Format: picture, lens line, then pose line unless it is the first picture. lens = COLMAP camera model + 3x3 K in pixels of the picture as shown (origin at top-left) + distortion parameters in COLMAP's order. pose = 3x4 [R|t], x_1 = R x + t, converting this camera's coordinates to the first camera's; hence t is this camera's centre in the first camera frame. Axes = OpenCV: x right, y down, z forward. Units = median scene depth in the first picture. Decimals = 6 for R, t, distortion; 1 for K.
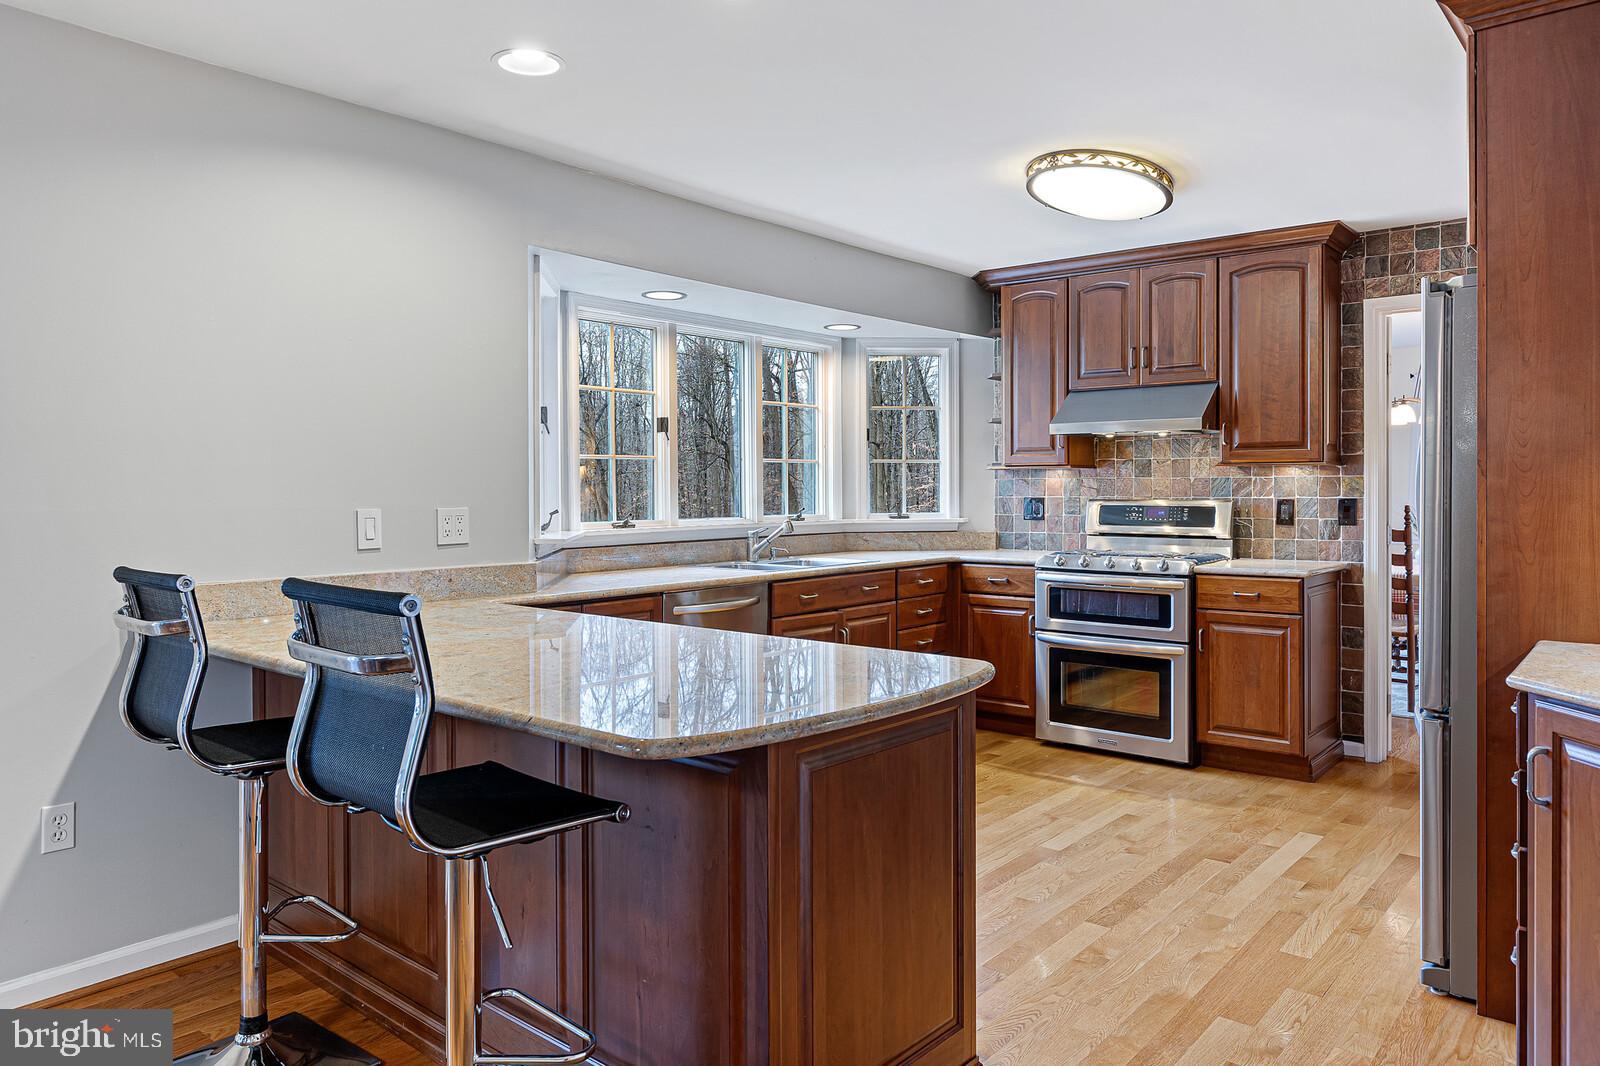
lens RADIAL K [[1077.7, 0, 810.9], [0, 1077.7, 493.1], [0, 0, 1]] dist [0.004435, -0.007204]
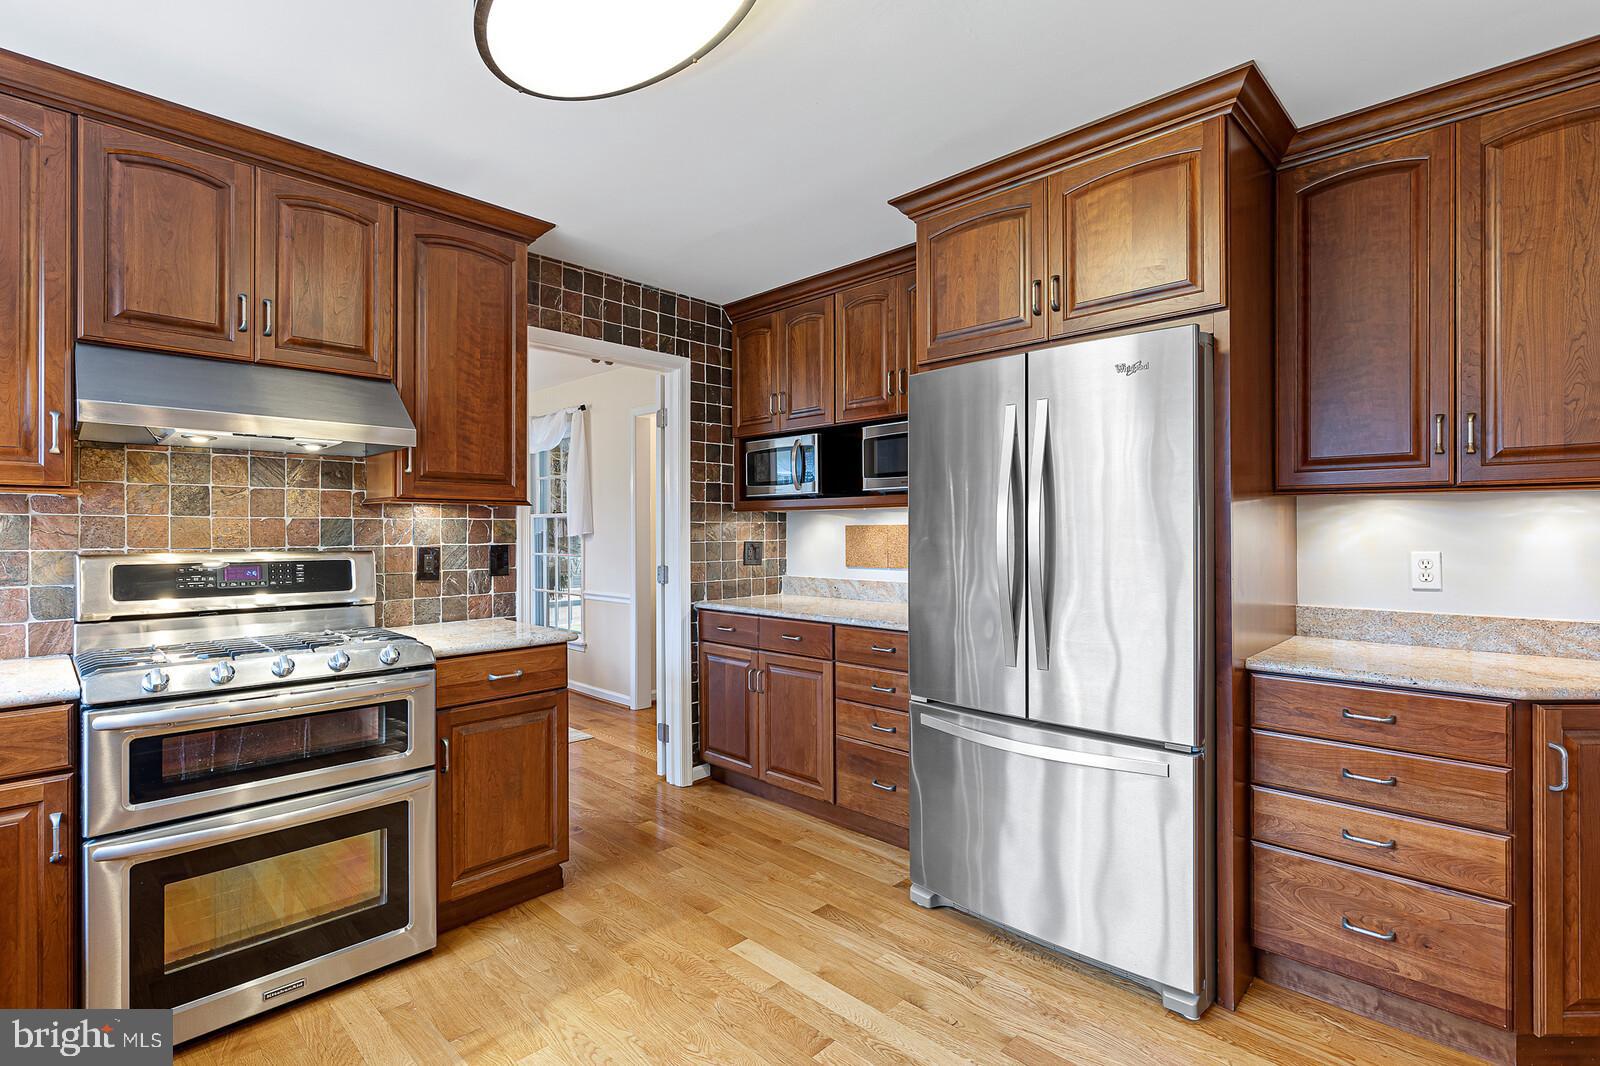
lens RADIAL K [[754.2, 0, 795.5], [0, 754.2, 531.9], [0, 0, 1]] dist [0.002327, -0.000324]
pose [[0.083724, 0.002807, 0.996485, -0.098353], [0.008797, 0.999955, -0.003556, -0.001496], [-0.996450, 0.009064, 0.083695, 0.751722]]
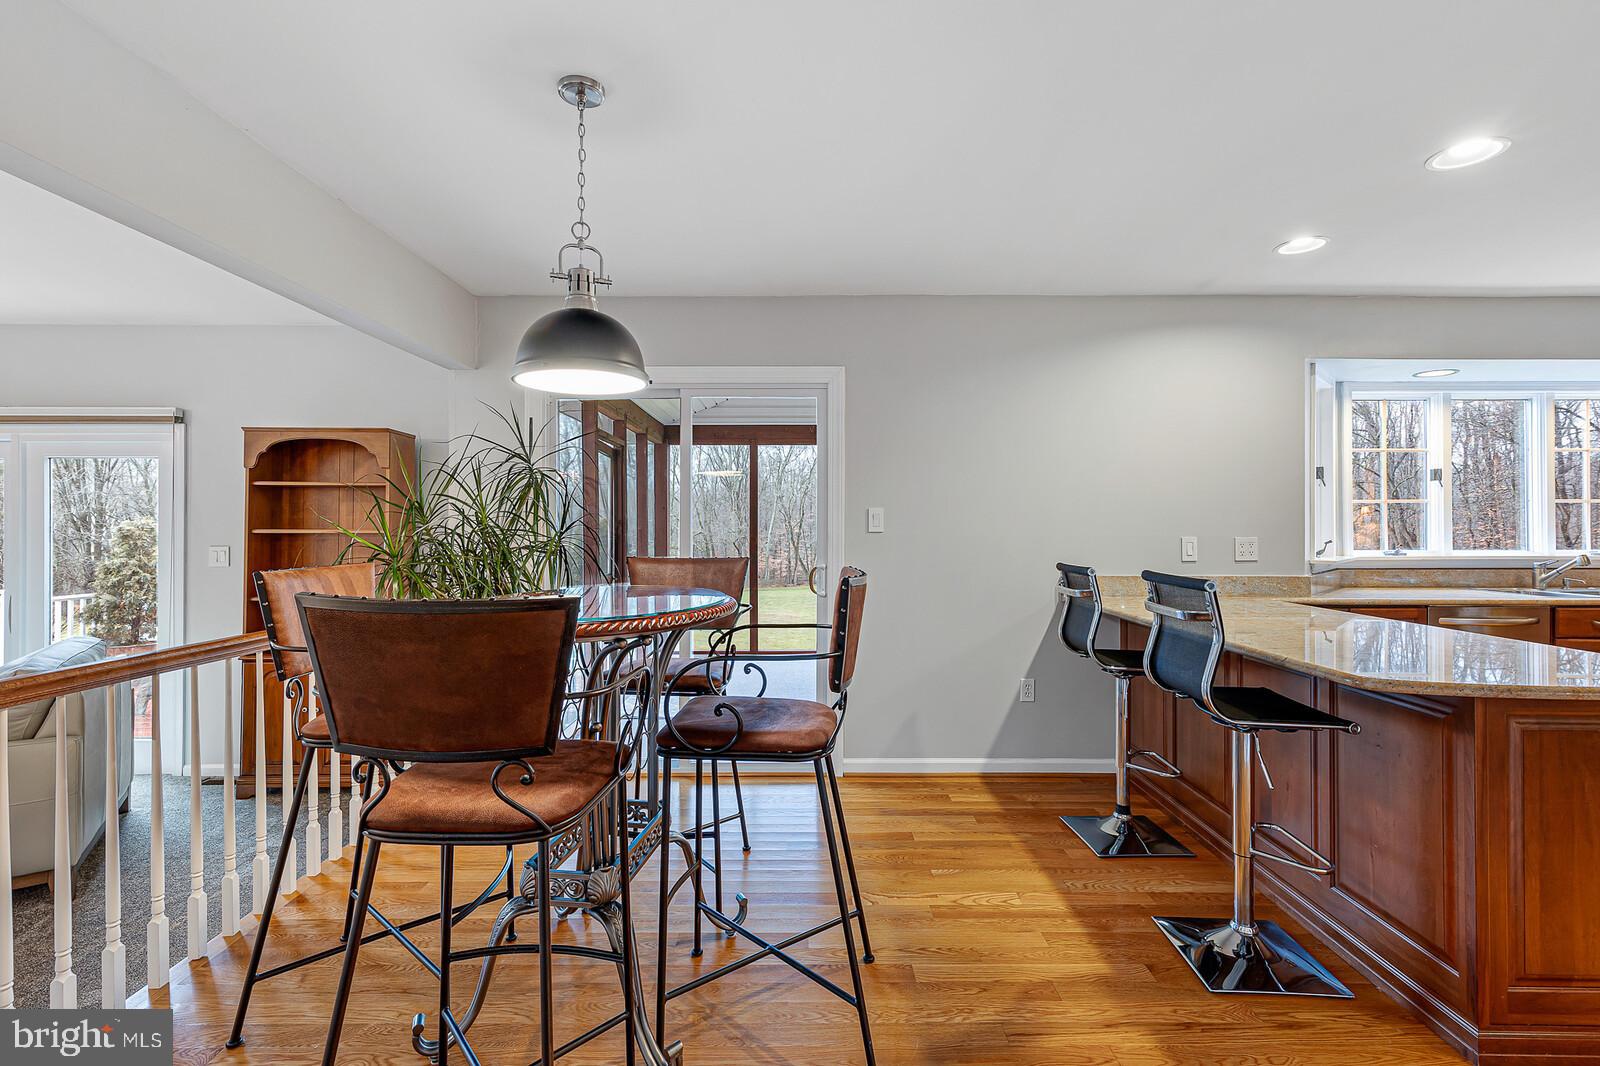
lens RADIAL K [[733.4, 0, 796.8], [0, 733.4, 522.8], [0, 0, 1]] dist [0.003414, 0.000967]
pose [[0.635998, 0.002643, -0.771686, 0.054637], [-0.007250, 0.999970, -0.002551, 0.000339], [0.771657, 0.007217, 0.635998, -0.129822]]
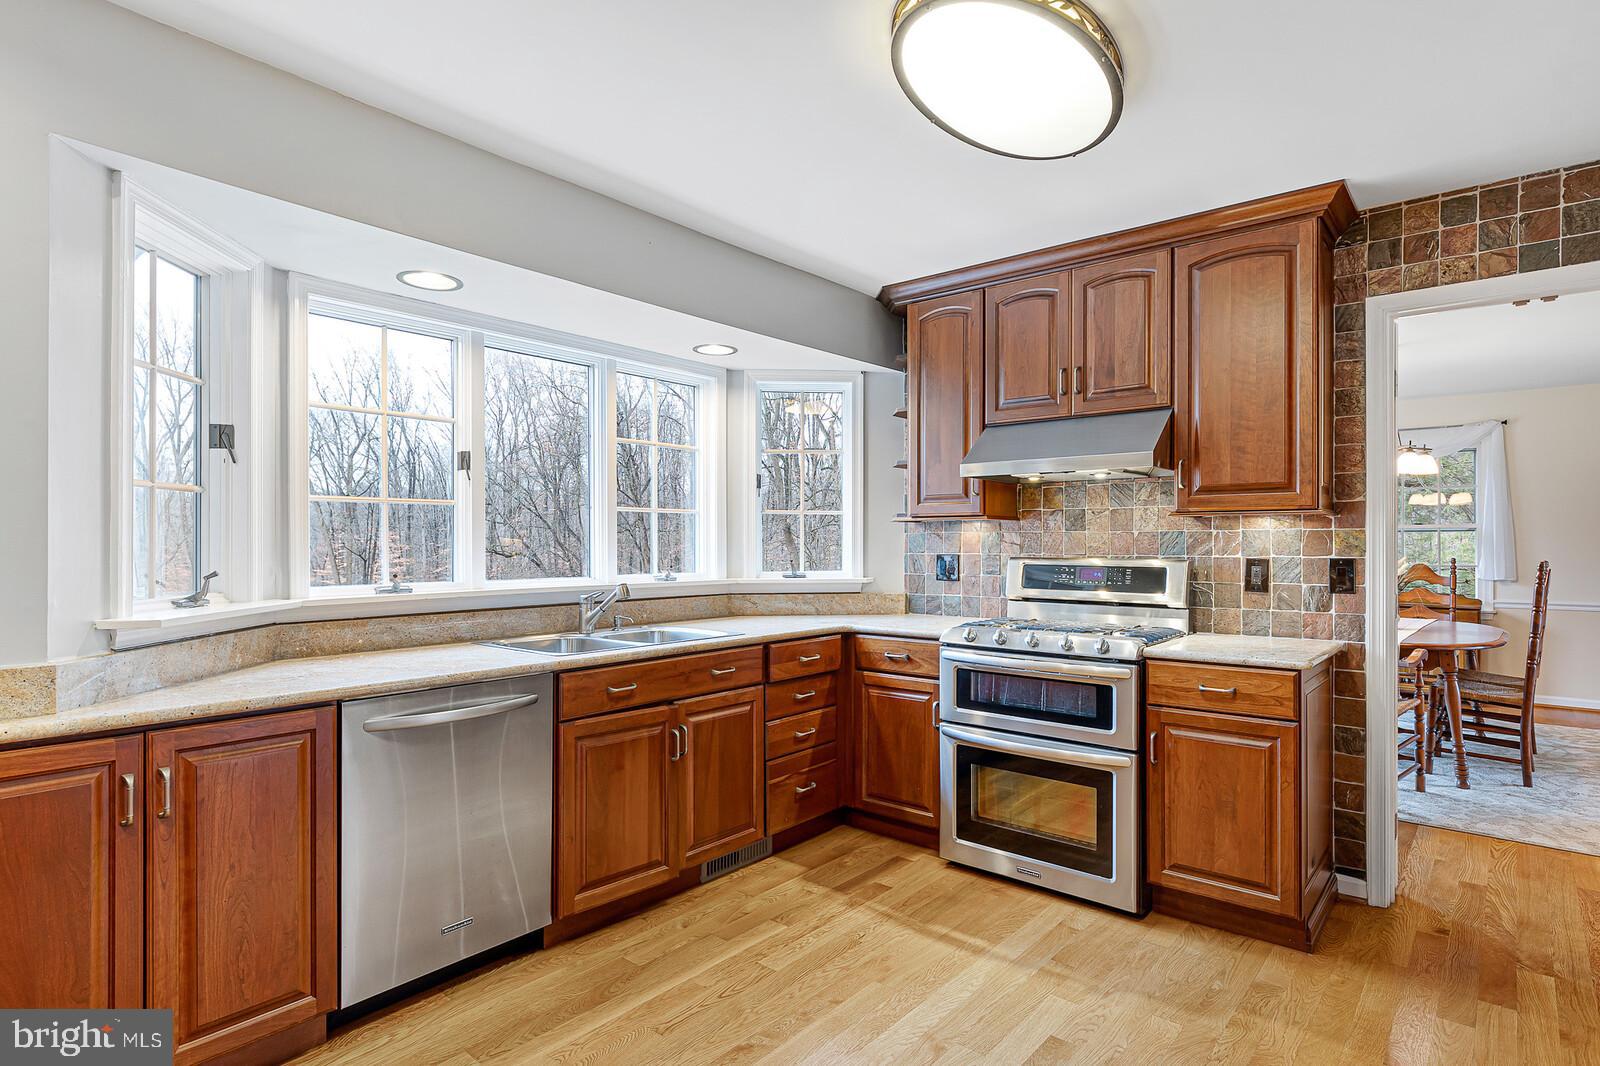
lens RADIAL K [[836.3, 0, 811.3], [0, 836.3, 541.6], [0, 0, 1]] dist [0.004698, 0.000644]
pose [[0.999980, 0.004132, -0.004753, 0.129670], [-0.004169, 0.999961, -0.007781, -0.000758], [0.004721, 0.007801, 0.999958, 0.426037]]
